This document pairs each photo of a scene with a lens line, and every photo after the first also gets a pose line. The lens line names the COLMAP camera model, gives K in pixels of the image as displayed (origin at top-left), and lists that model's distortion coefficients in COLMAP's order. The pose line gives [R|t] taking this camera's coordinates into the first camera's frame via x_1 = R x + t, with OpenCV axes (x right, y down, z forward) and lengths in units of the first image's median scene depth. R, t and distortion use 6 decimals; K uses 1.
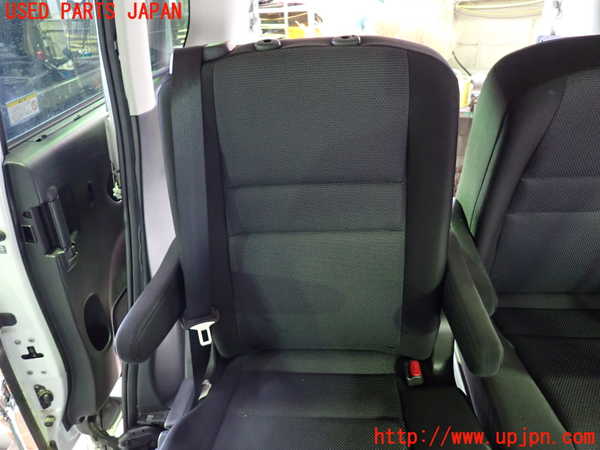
lens RADIAL K [[445.5, 0, 298.7], [0, 445.5, 227.1], [0, 0, 1]] dist [0.006402, 0.003629]
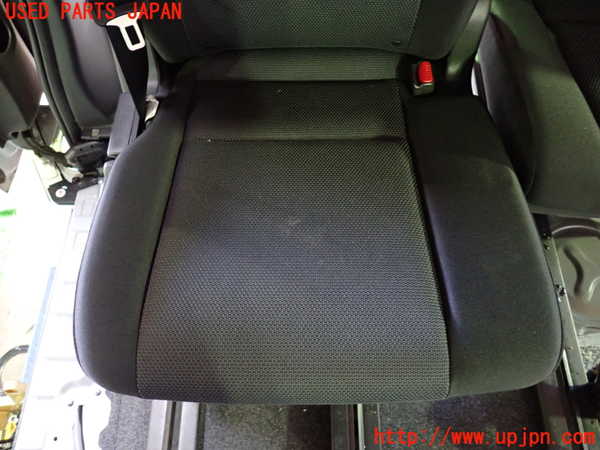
lens RADIAL K [[445.5, 0, 298.7], [0, 445.5, 227.1], [0, 0, 1]] dist [0.006402, 0.003629]
pose [[0.996073, -0.053605, 0.070461, -0.021426], [-0.002750, 0.776749, 0.629804, 0.038250], [-0.088491, -0.627525, 0.773551, 0.238549]]
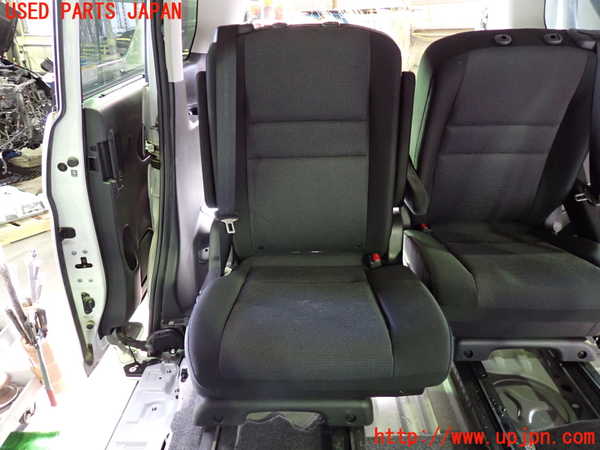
lens RADIAL K [[445.5, 0, 298.7], [0, 445.5, 227.1], [0, 0, 1]] dist [0.006402, 0.003629]
pose [[0.997064, 0.008124, 0.076145, -0.086419], [-0.003764, 0.998354, -0.057234, 0.276297], [-0.076484, 0.056780, 0.995453, -0.369630]]
